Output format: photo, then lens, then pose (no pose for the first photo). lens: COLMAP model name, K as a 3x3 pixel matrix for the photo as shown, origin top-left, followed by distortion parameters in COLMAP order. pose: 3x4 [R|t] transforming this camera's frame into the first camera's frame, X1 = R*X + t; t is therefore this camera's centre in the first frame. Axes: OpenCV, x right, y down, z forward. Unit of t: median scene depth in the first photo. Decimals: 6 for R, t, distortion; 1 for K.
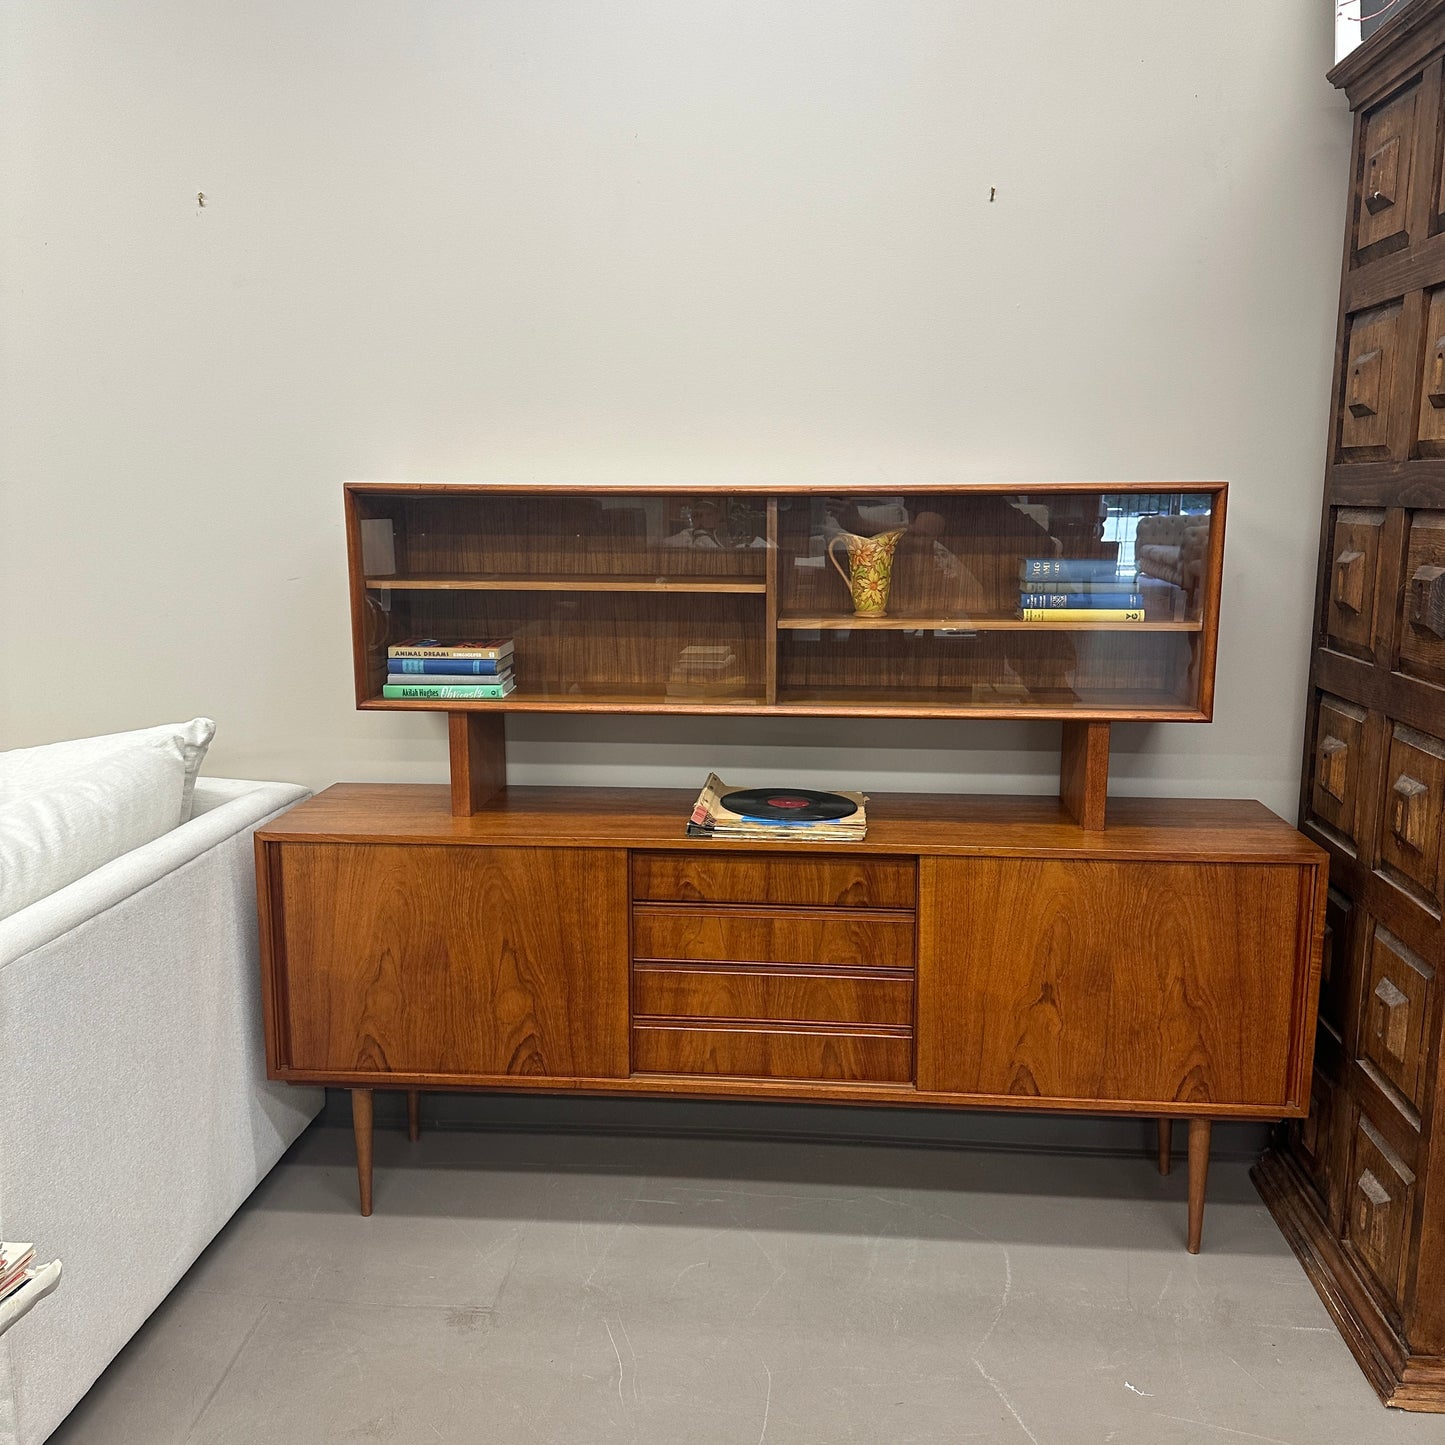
lens RADIAL K [[1362.2, 0, 721.2], [0, 1362.2, 725.8], [0, 0, 1]] dist [0.203841, -0.473210]
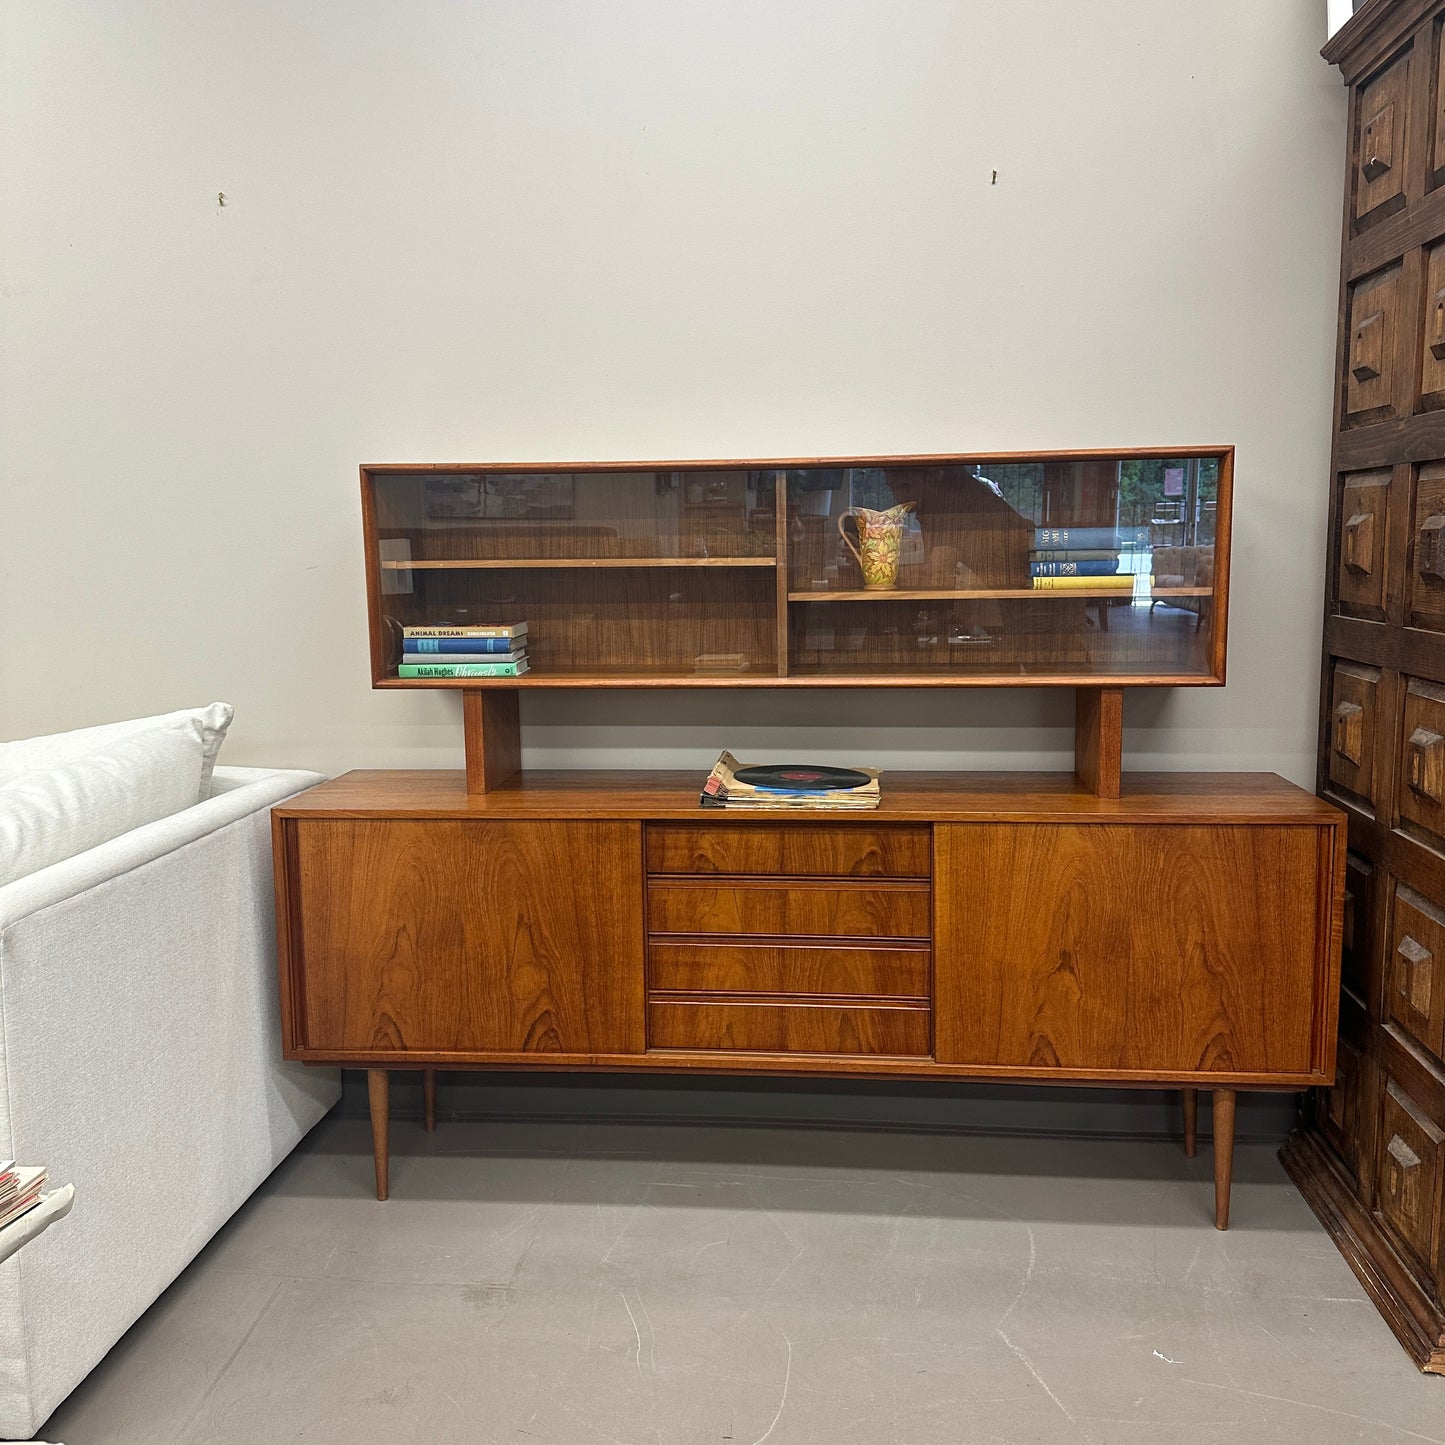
lens RADIAL K [[1364.0, 0, 716.5], [0, 1364.0, 712.5], [0, 0, 1]] dist [0.199508, -0.448688]
pose [[0.999798, -0.012256, -0.015916, 0.003486], [0.011530, 0.998925, -0.044891, 0.055795], [0.016449, 0.044698, 0.998865, -0.003898]]
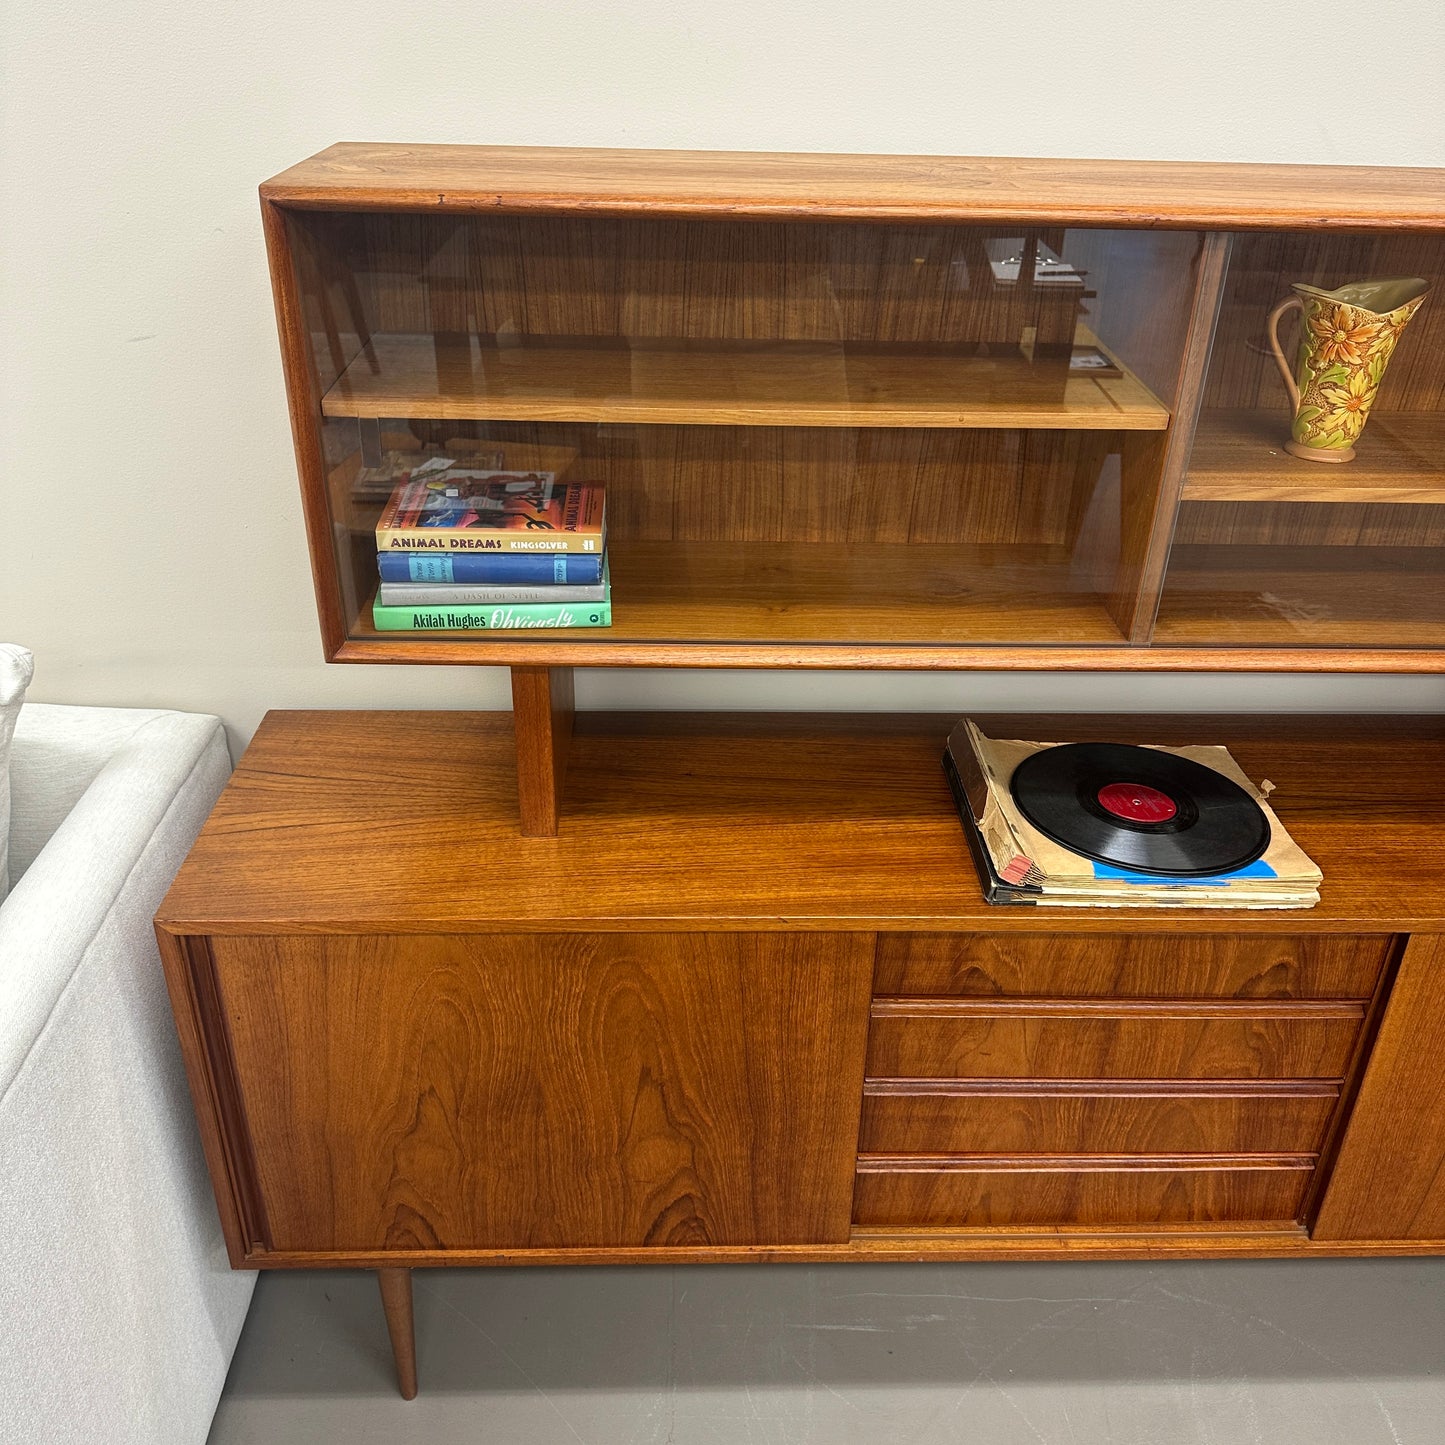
lens RADIAL K [[1360.0, 0, 730.1], [0, 1360.0, 739.9], [0, 0, 1]] dist [0.193211, -0.454860]
pose [[0.992468, -0.037341, 0.116679, -0.184224], [-0.003724, 0.942781, 0.333392, -0.157839], [-0.122451, -0.331315, 0.935540, 0.519994]]
